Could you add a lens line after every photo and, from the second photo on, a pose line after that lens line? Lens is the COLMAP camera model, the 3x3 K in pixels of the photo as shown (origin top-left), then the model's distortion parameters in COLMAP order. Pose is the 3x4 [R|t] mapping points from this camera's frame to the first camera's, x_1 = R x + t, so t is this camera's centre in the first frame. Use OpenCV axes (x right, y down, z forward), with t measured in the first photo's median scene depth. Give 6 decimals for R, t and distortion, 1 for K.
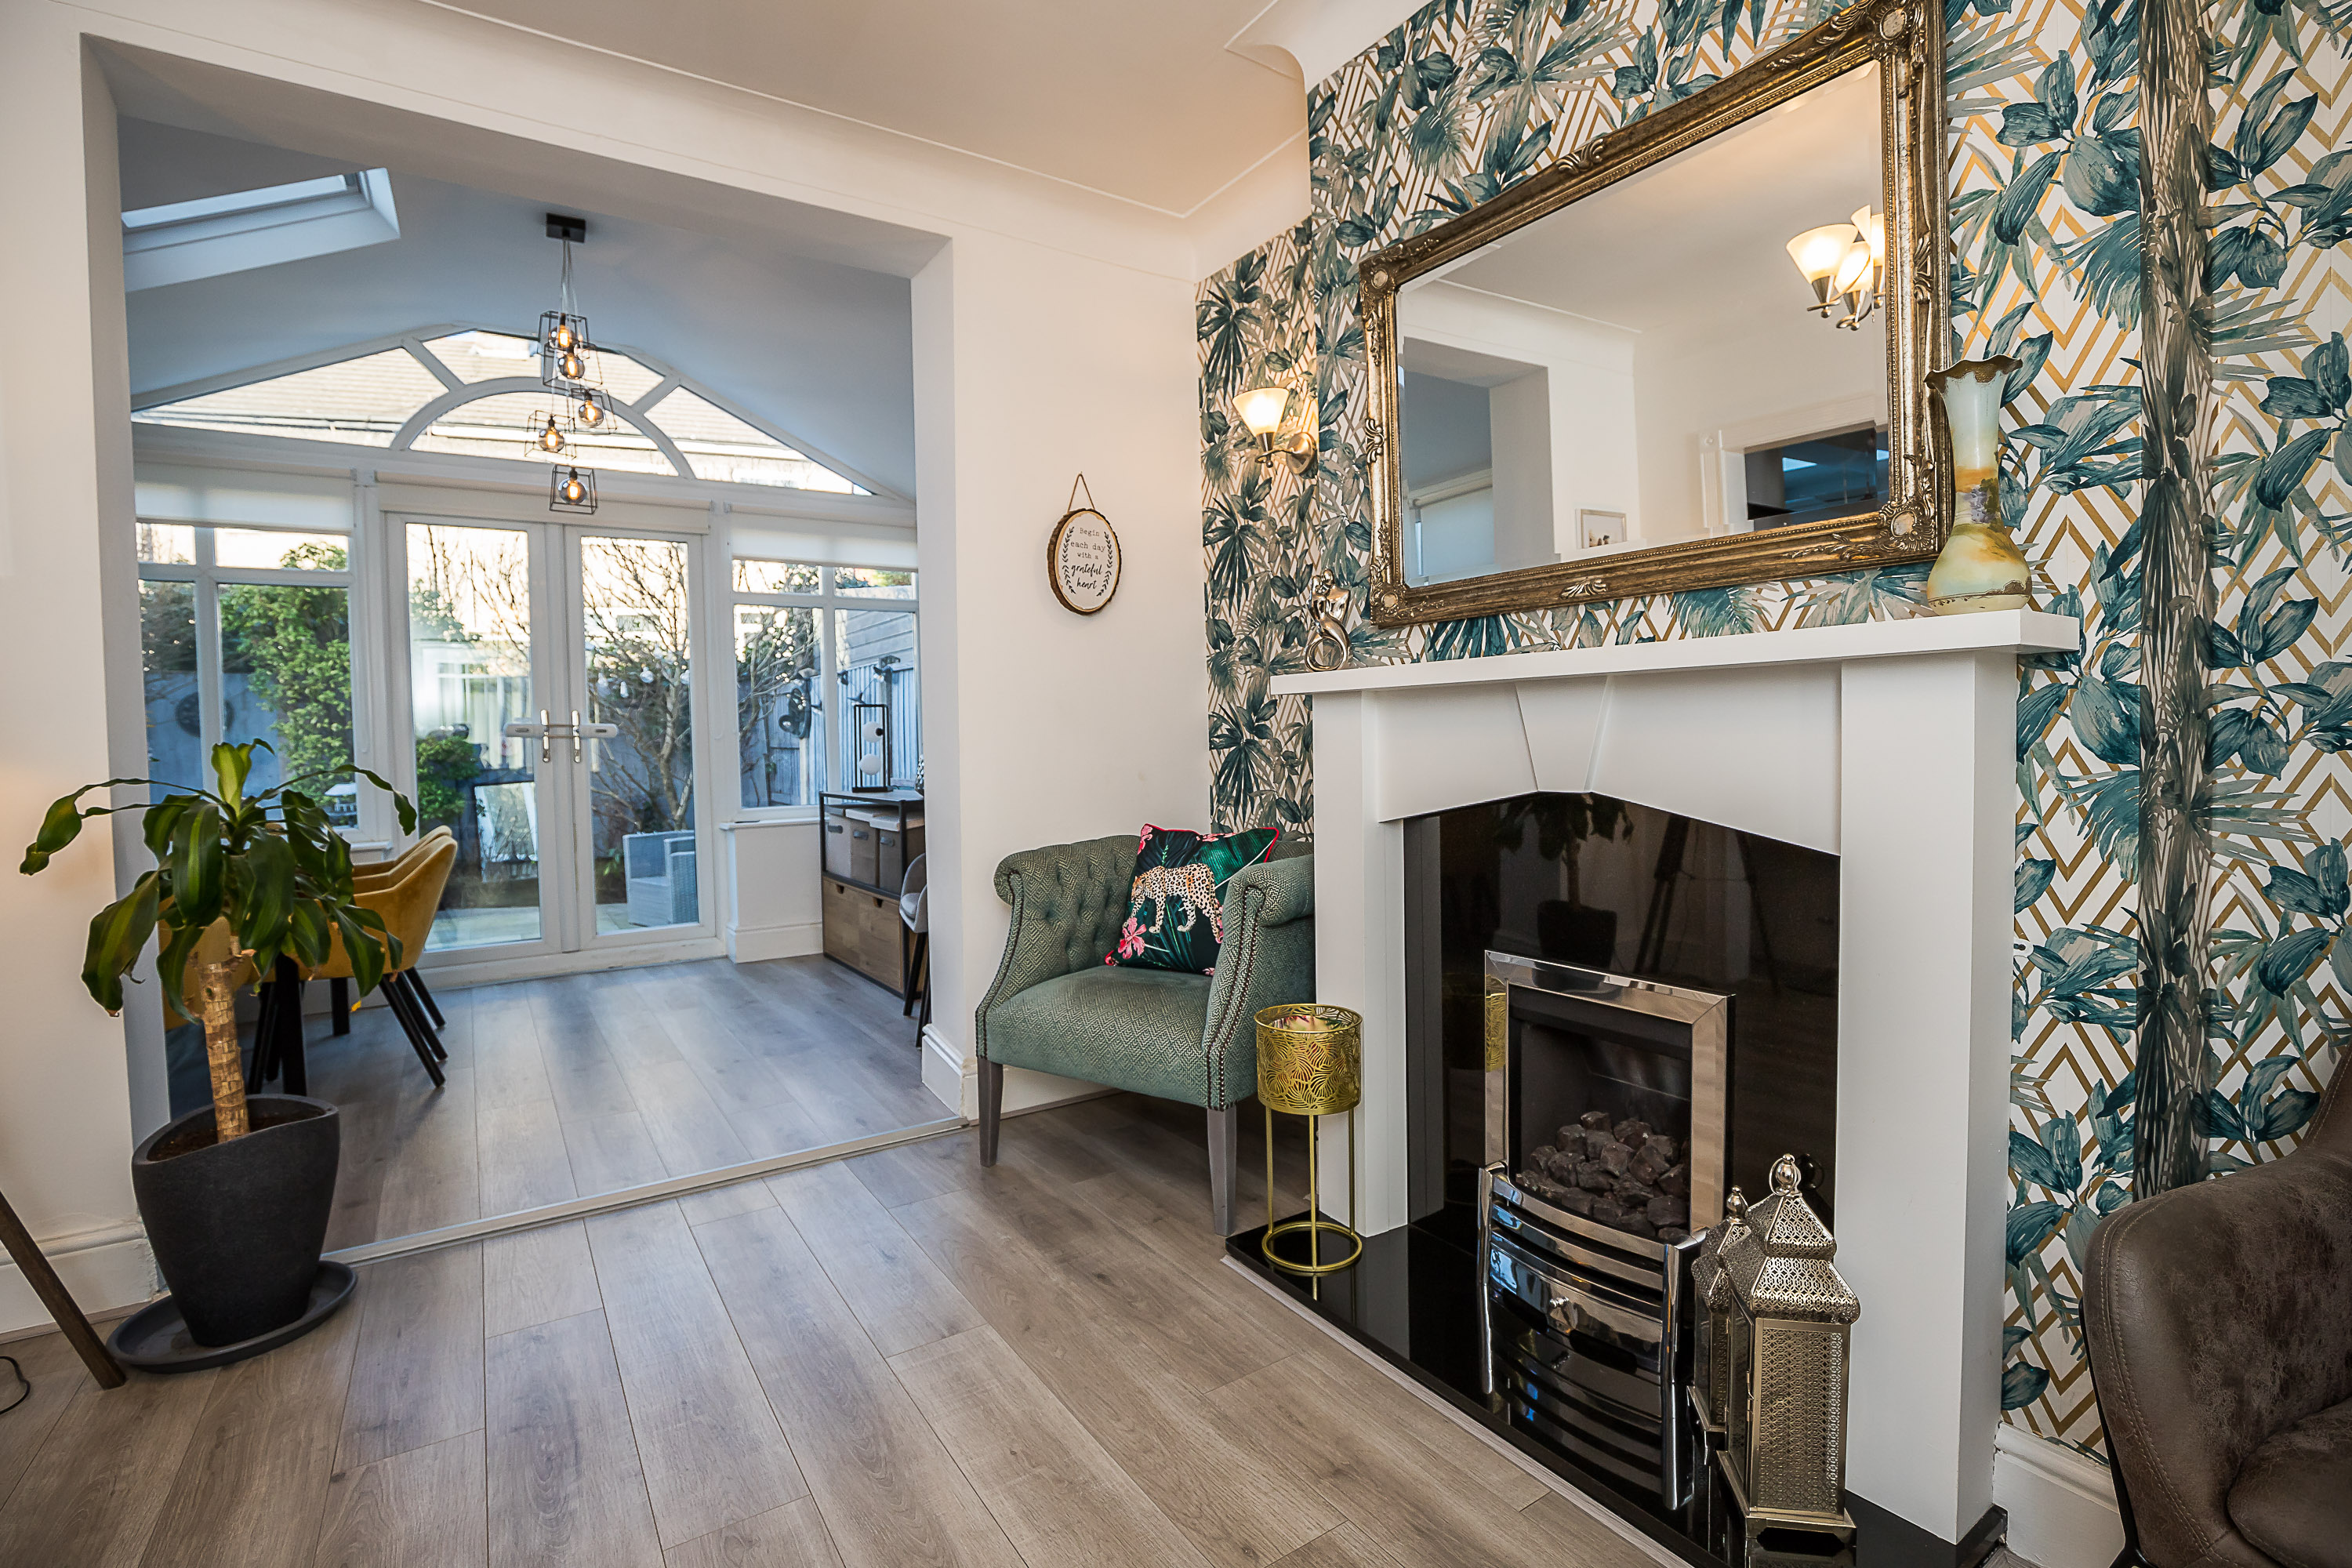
lens RADIAL K [[1096.2, 0, 1187.2], [0, 1096.2, 774.9], [0, 0, 1]] dist [-0.028752, 0.000835]
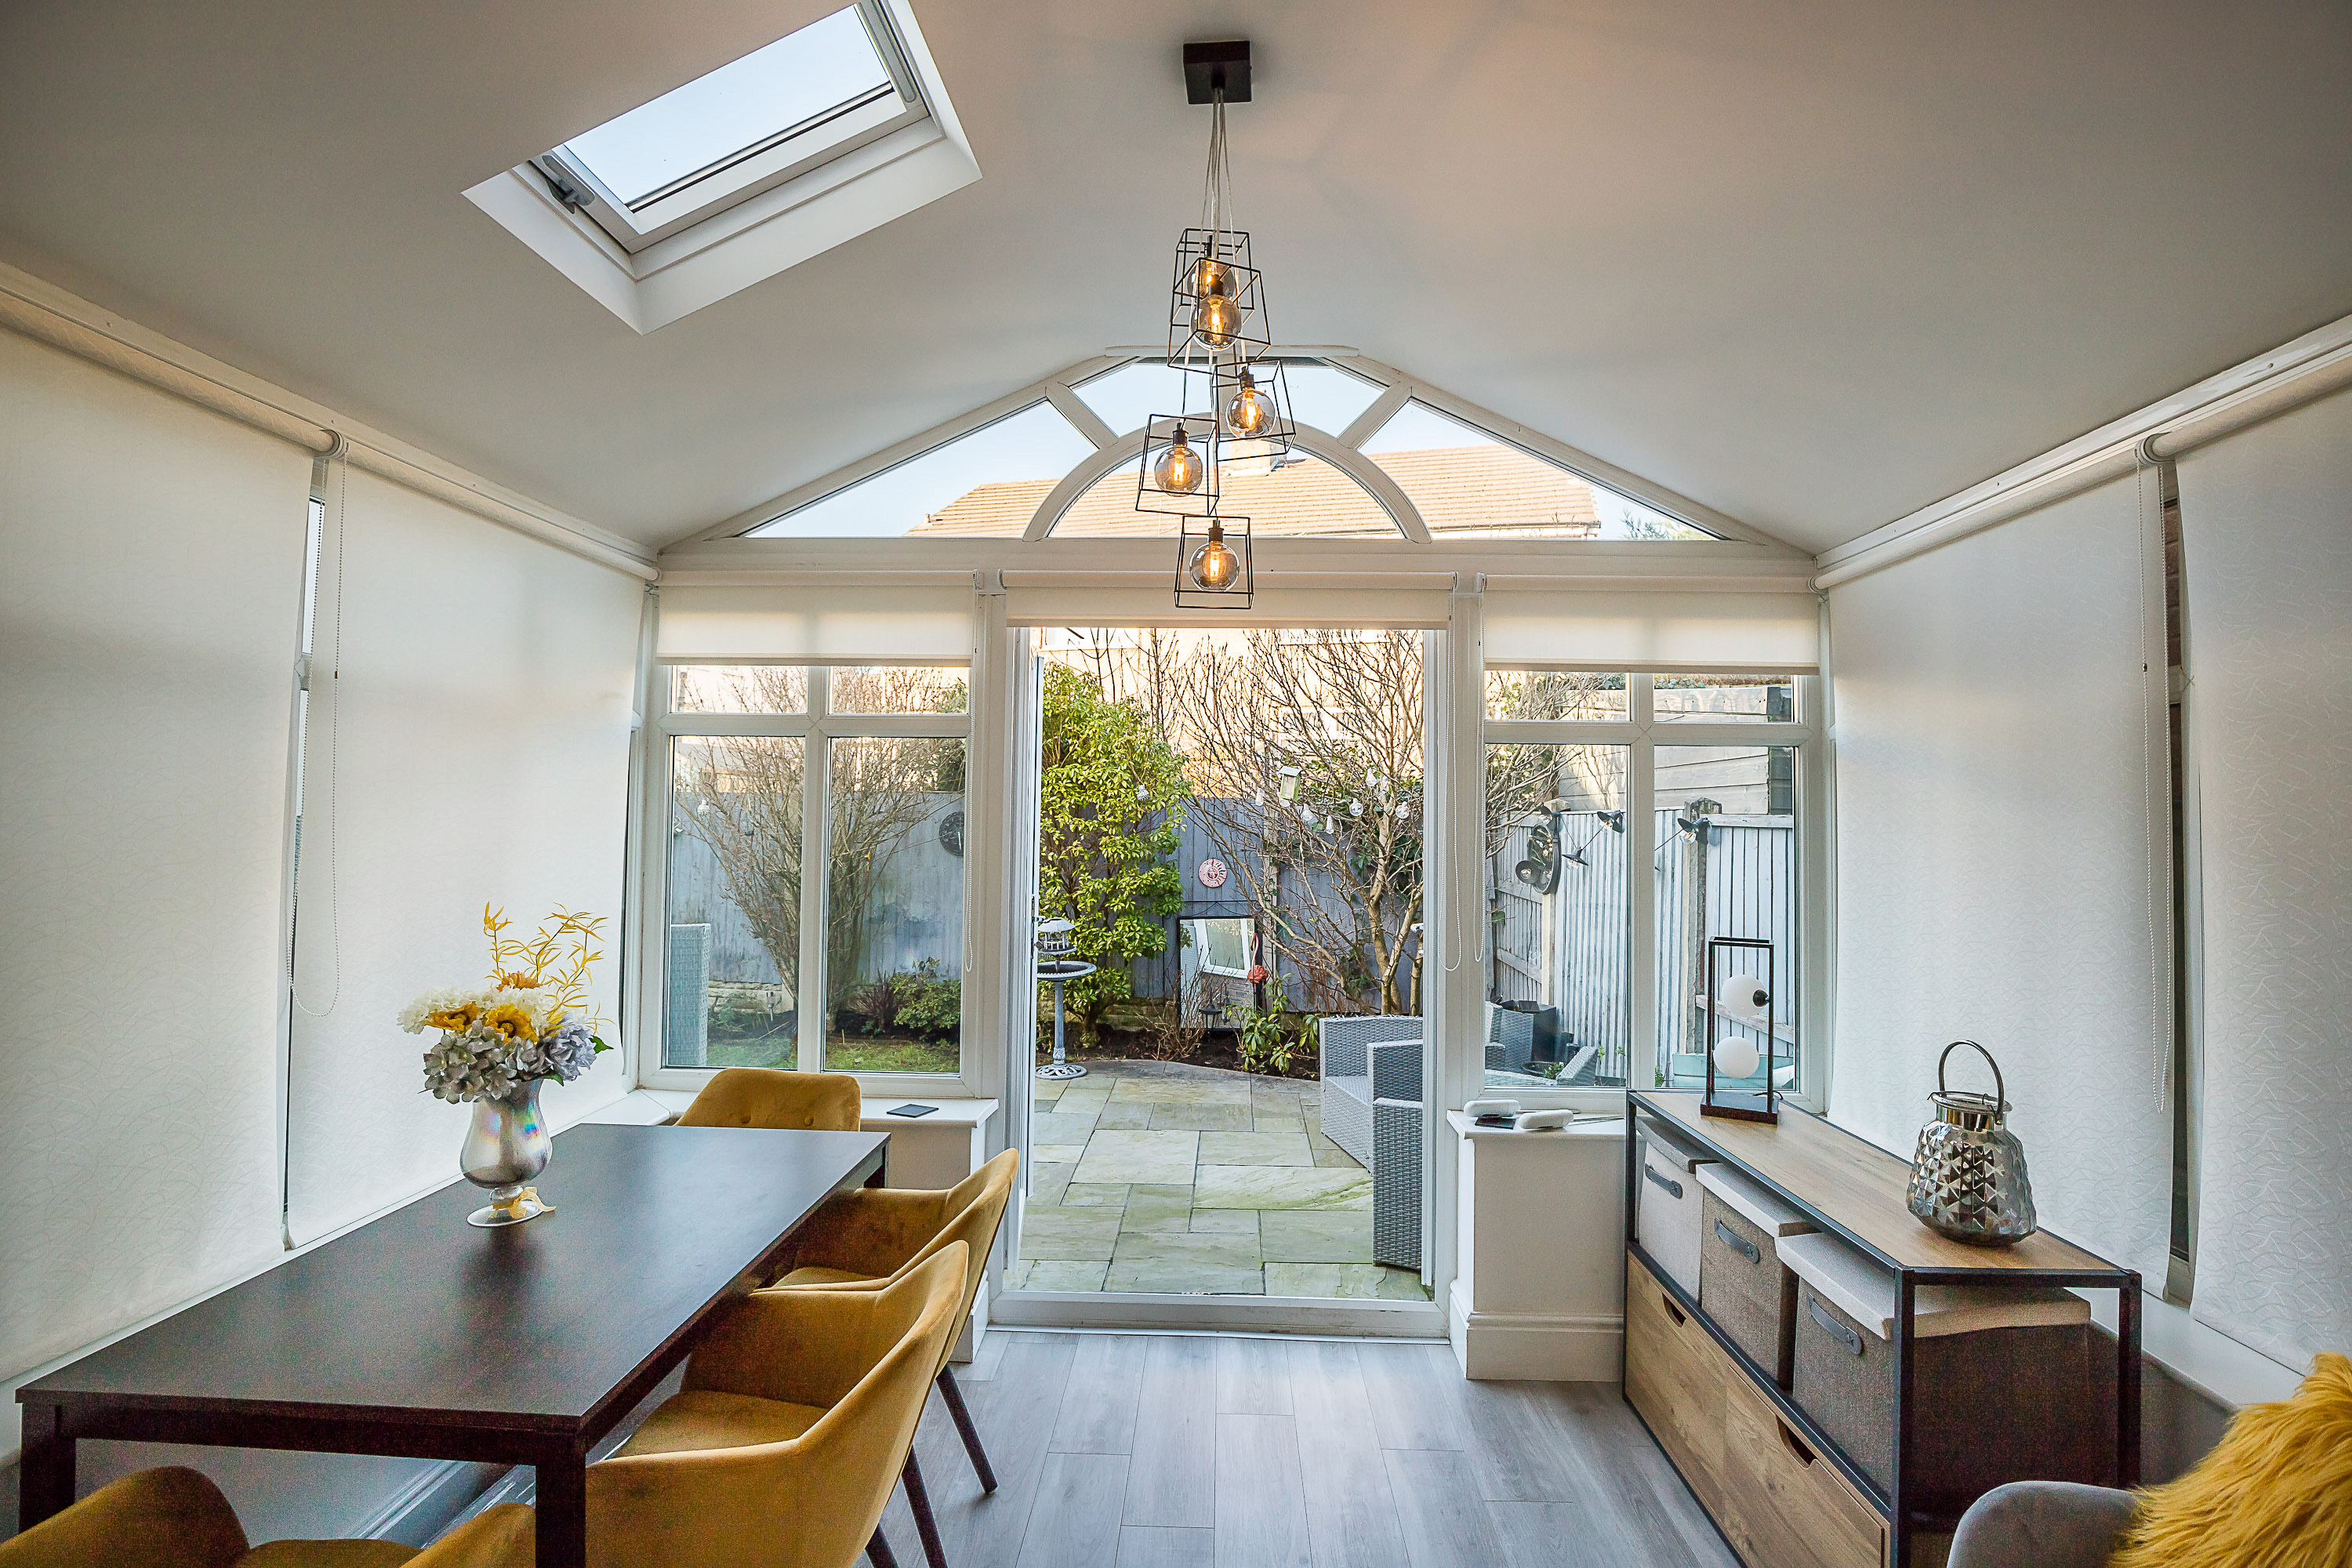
lens RADIAL K [[1096.2, 0, 1184.9], [0, 1096.2, 787.5], [0, 0, 1]] dist [-0.028752, 0.000835]
pose [[0.811901, 0.012554, -0.583660, -0.203875], [-0.049692, 0.997626, -0.047666, -0.097891], [0.581676, 0.067704, 0.810598, 0.431431]]
